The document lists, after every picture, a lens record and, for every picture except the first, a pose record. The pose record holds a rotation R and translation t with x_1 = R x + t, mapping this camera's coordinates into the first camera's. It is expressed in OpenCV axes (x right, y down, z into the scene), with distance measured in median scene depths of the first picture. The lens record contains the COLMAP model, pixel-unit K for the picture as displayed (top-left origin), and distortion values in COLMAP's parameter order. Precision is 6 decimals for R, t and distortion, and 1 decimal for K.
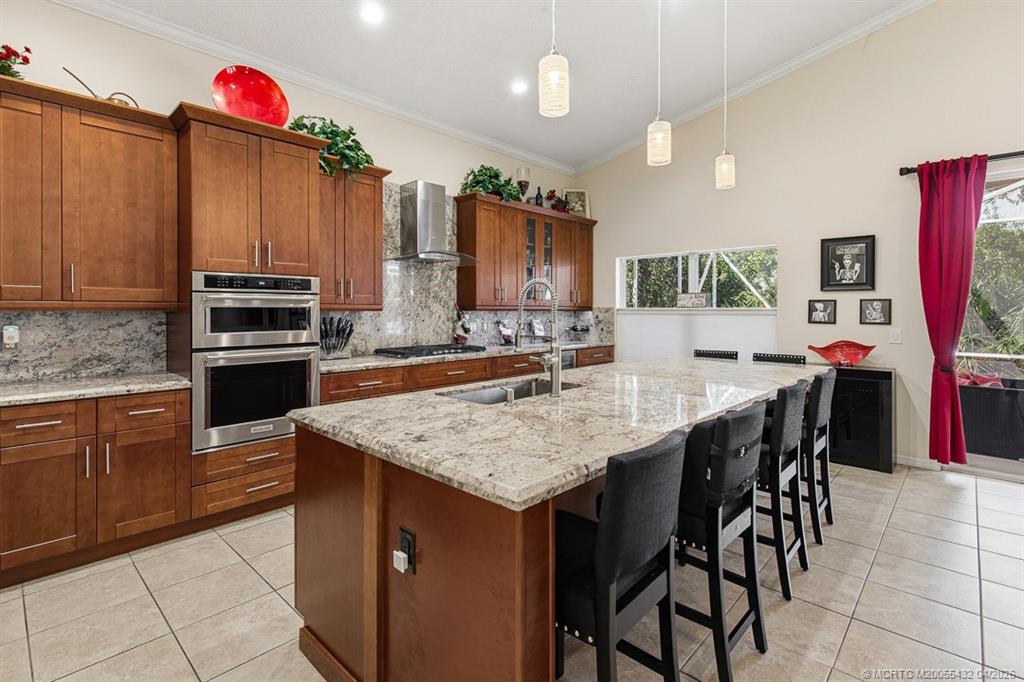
lens RADIAL K [[489.3, 0, 512.1], [0, 489.3, 312.6], [0, 0, 1]] dist [0.008737, -0.001102]
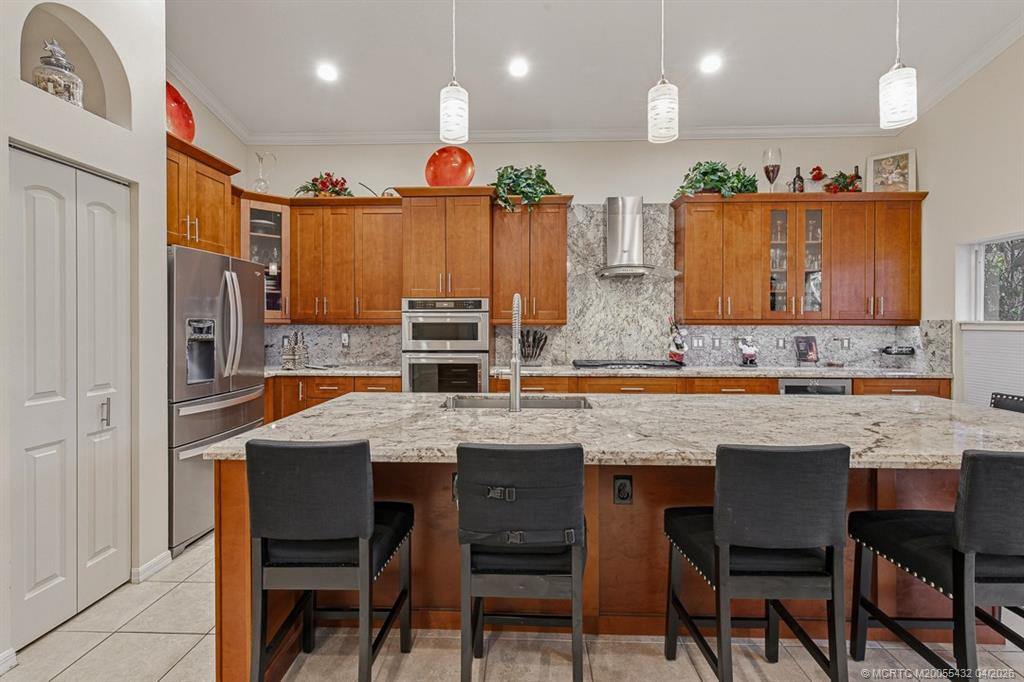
lens RADIAL K [[489.3, 0, 507.6], [0, 489.3, 325.3], [0, 0, 1]] dist [0.008737, -0.001102]
pose [[0.654825, 0.001890, -0.755778, 0.474574], [-0.003776, 0.999993, -0.000770, -0.001800], [0.755771, 0.003358, 0.654827, 0.184312]]
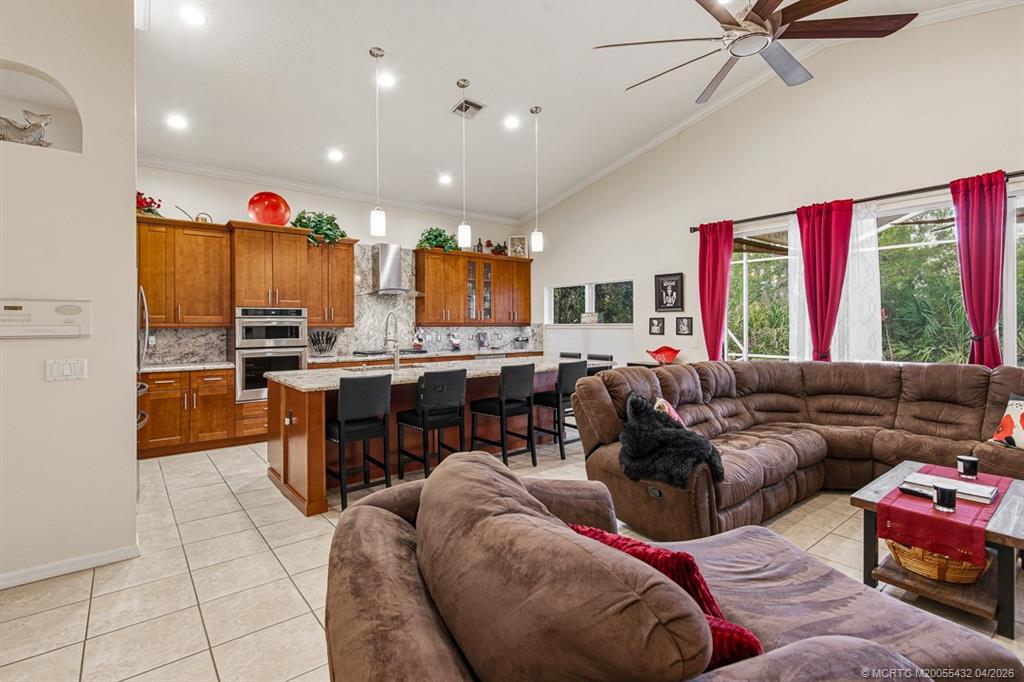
lens RADIAL K [[489.3, 0, 516.6], [0, 489.3, 323.8], [0, 0, 1]] dist [0.008737, -0.001102]
pose [[0.990775, -0.006093, -0.135382, 0.478892], [0.005009, 0.999953, -0.008349, 0.001427], [0.135427, 0.007594, 0.990758, -0.515762]]
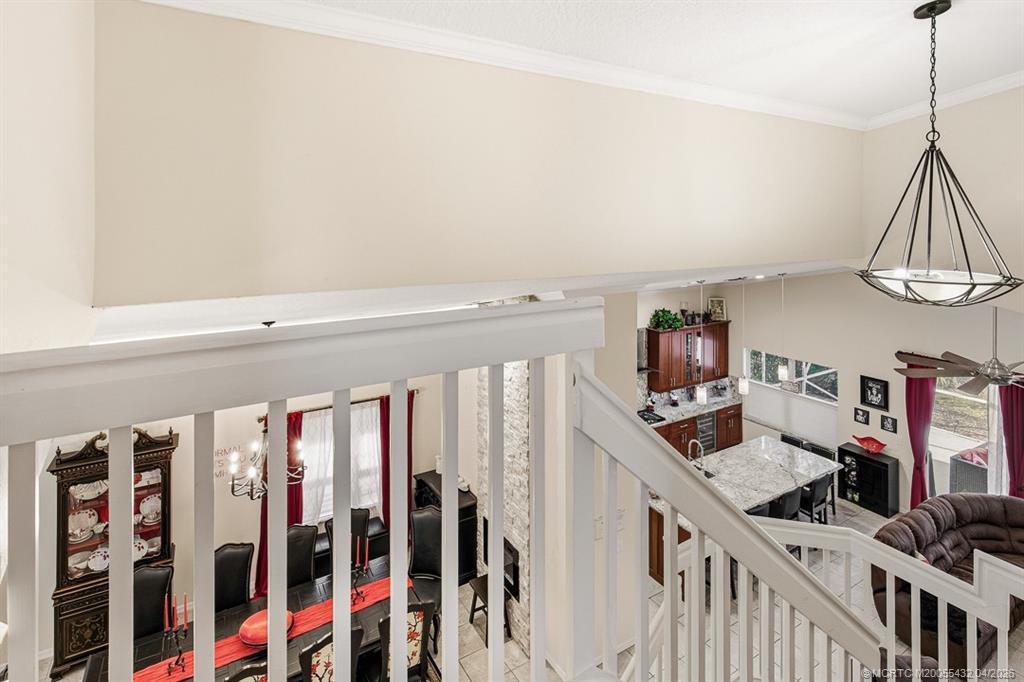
lens RADIAL K [[541.5, 0, 506.1], [0, 541.5, 206.1], [0, 0, 1]] dist [0.003502, -0.003548]
pose [[0.964593, -0.004767, -0.263699, -0.104812], [0.000098, 0.999843, -0.017717, -0.828524], [0.263742, 0.017064, 0.964442, -1.423964]]
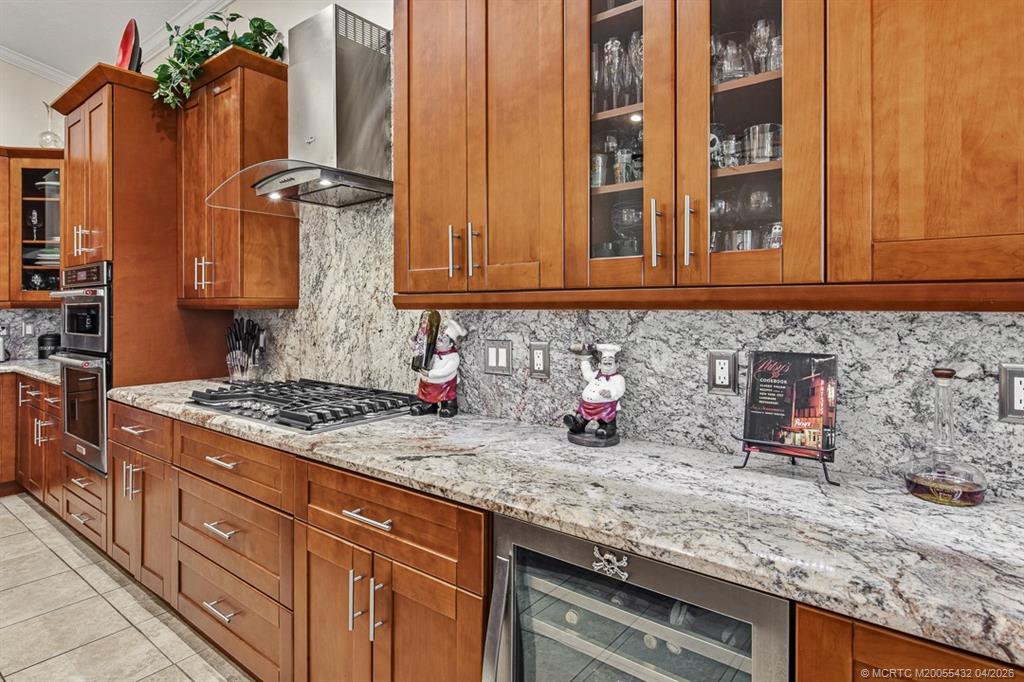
lens RADIAL K [[559.6, 0, 502.3], [0, 559.6, 303.5], [0, 0, 1]] dist [0.004659, -0.003159]
pose [[0.083053, -0.006479, -0.996524, 0.382040], [-0.002521, 0.999974, -0.006711, -0.005837], [0.996542, 0.003070, 0.083035, 1.238098]]
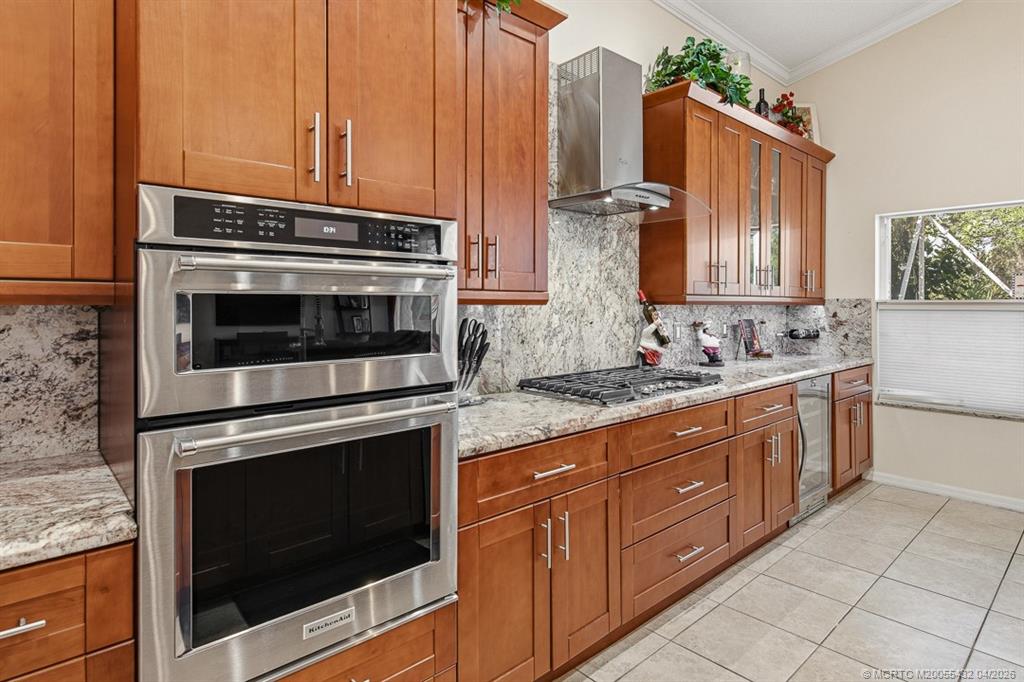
lens RADIAL K [[559.6, 0, 511.7], [0, 559.6, 306.2], [0, 0, 1]] dist [0.004659, -0.003159]
pose [[0.997120, 0.000490, -0.075842, -0.257760], [-0.000580, 0.999999, -0.001167, -0.001160], [0.075841, 0.001207, 0.997119, 0.444820]]
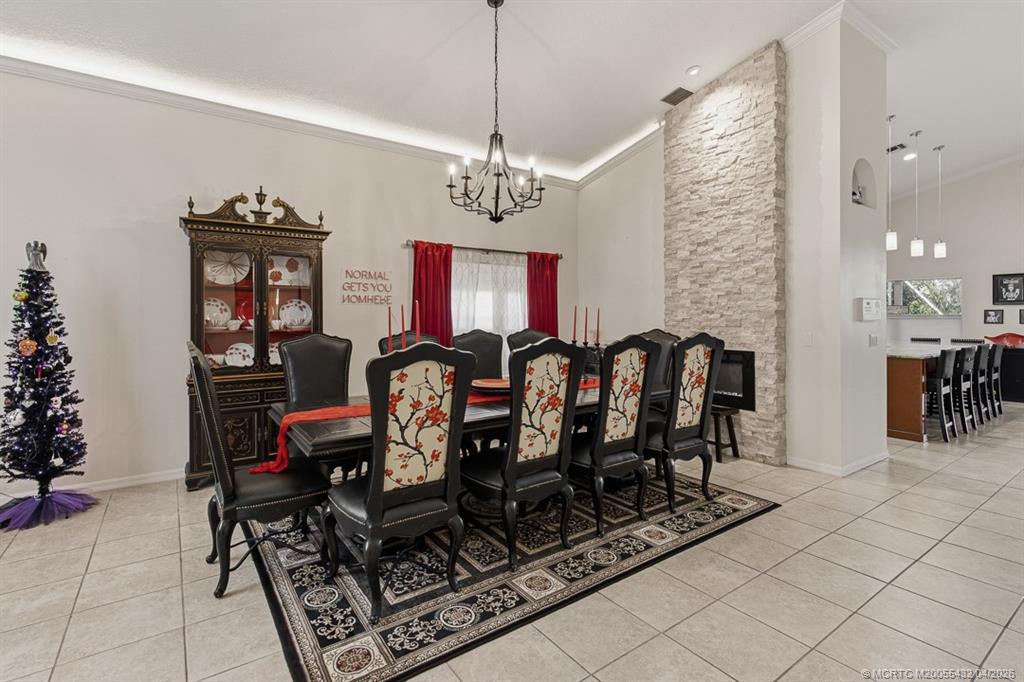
lens RADIAL K [[489.3, 0, 505.1], [0, 489.3, 311.5], [0, 0, 1]] dist [0.008737, -0.001102]
pose [[0.978952, 0.000930, -0.204089, -0.788525], [-0.002542, 0.999968, -0.007634, -0.002300], [0.204076, 0.007992, 0.978922, -1.186234]]
